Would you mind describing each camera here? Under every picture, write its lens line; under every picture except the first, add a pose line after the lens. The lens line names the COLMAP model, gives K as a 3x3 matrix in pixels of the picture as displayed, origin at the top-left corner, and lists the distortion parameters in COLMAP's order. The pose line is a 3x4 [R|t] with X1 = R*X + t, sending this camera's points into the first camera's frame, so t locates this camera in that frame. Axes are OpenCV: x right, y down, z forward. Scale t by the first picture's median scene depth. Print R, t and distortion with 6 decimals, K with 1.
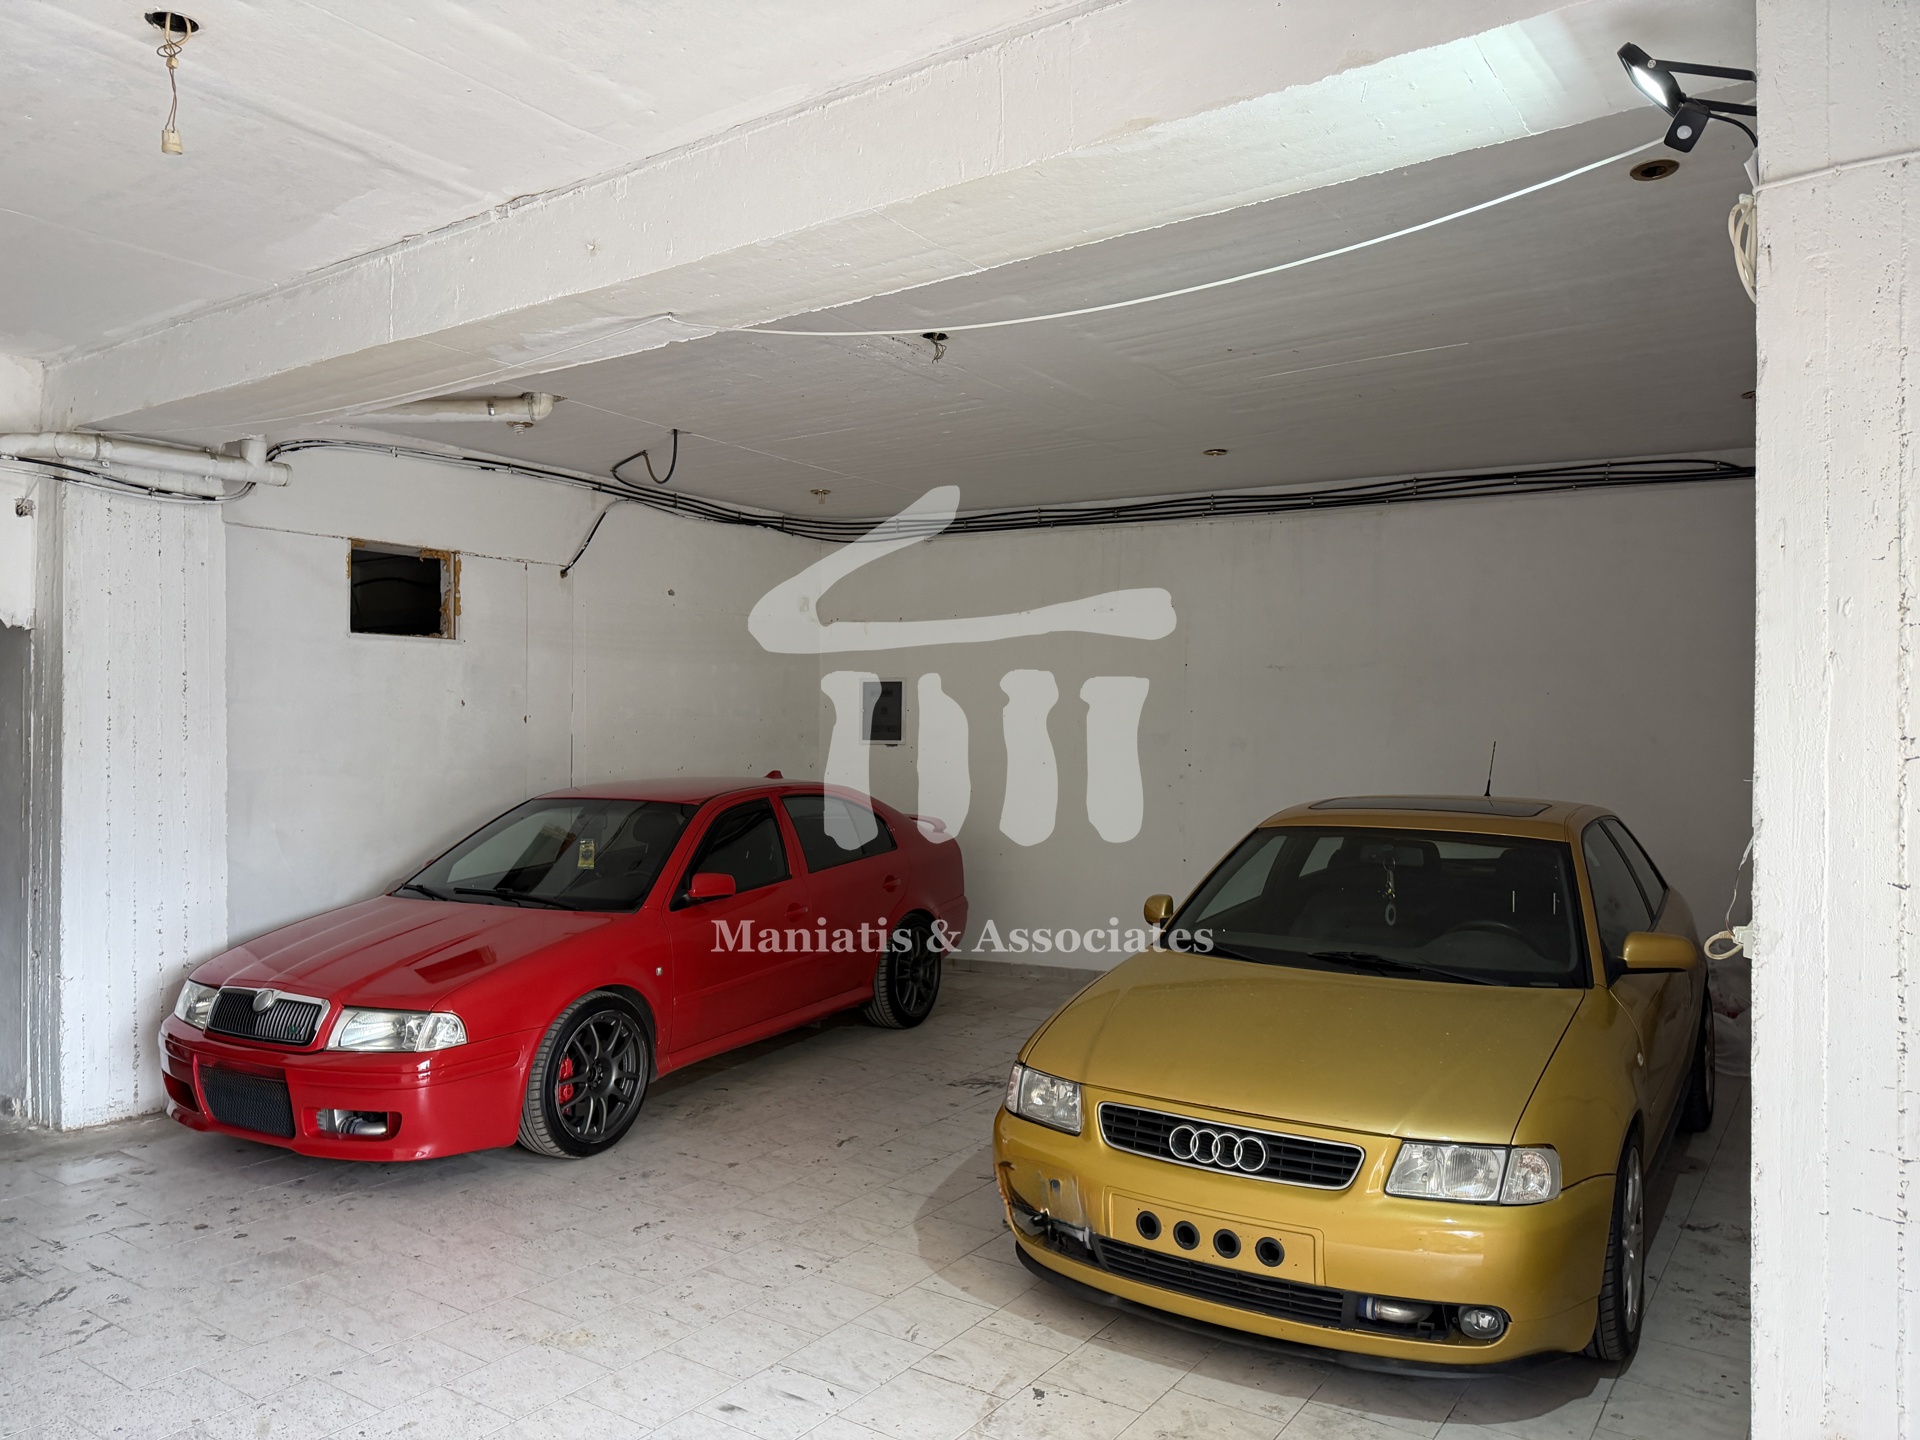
lens RADIAL K [[1347.9, 0, 954.0], [0, 1347.9, 729.9], [0, 0, 1]] dist [0.053371, -0.060364]
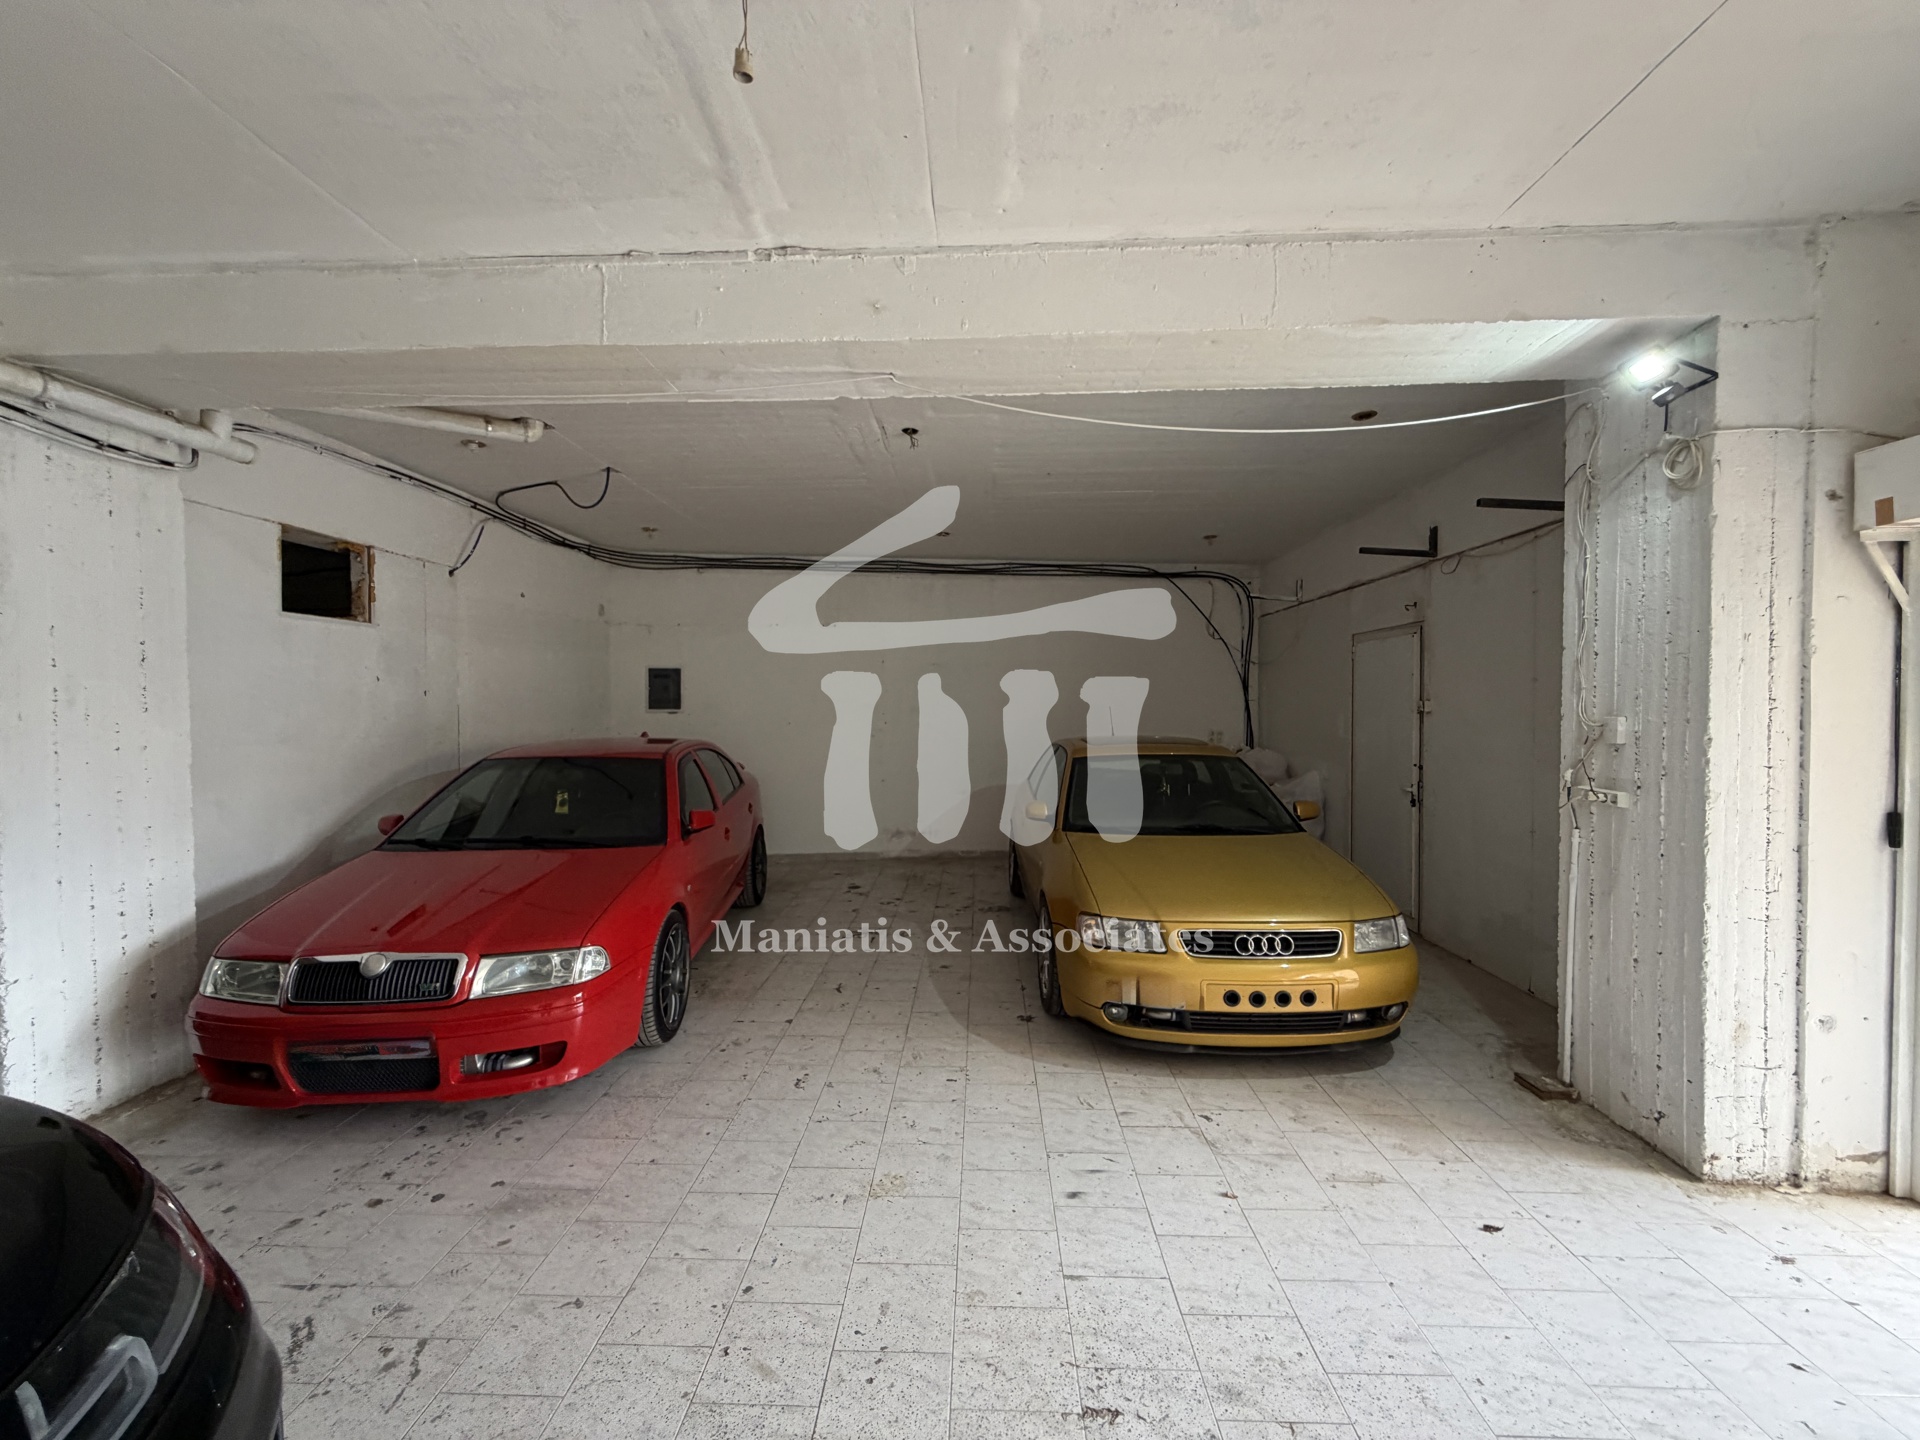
lens RADIAL K [[763.4, 0, 954.4], [0, 763.4, 720.4], [0, 0, 1]] dist [0.001580, -0.000688]
pose [[0.842653, -0.015210, 0.538242, -0.477443], [0.003420, 0.999732, 0.022897, 0.003513], [-0.538446, -0.017454, 0.842479, 0.304758]]
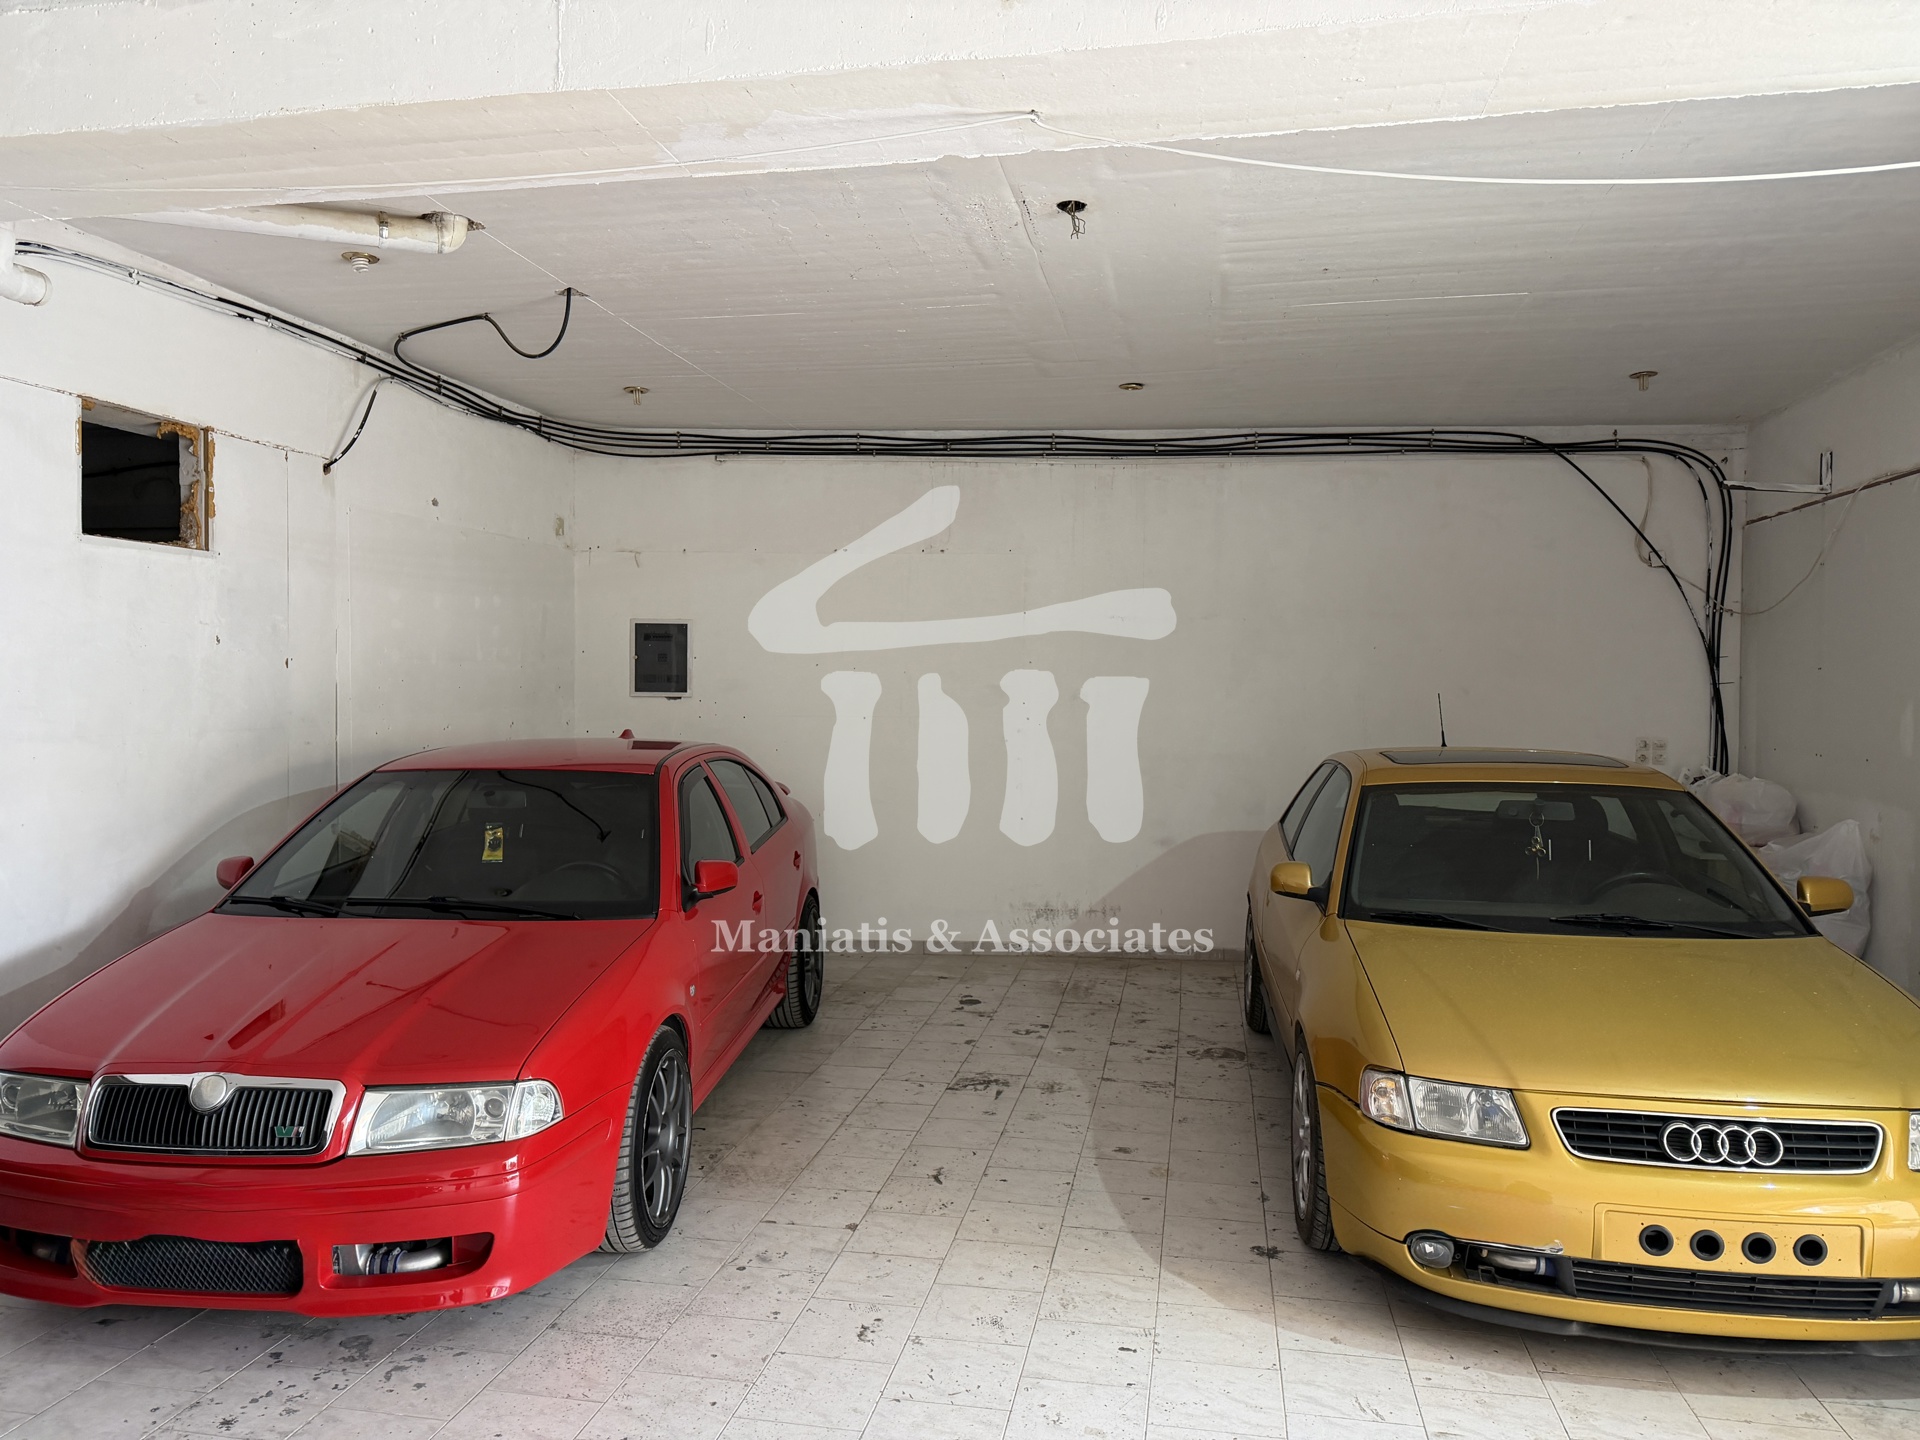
lens RADIAL K [[1347.9, 0, 948.9], [0, 1347.9, 723.9], [0, 0, 1]] dist [0.053371, -0.060364]
pose [[0.915040, -0.009059, 0.403261, -0.476393], [-0.003660, 0.999520, 0.030757, 0.001916], [-0.403346, -0.029620, 0.914568, 0.287914]]
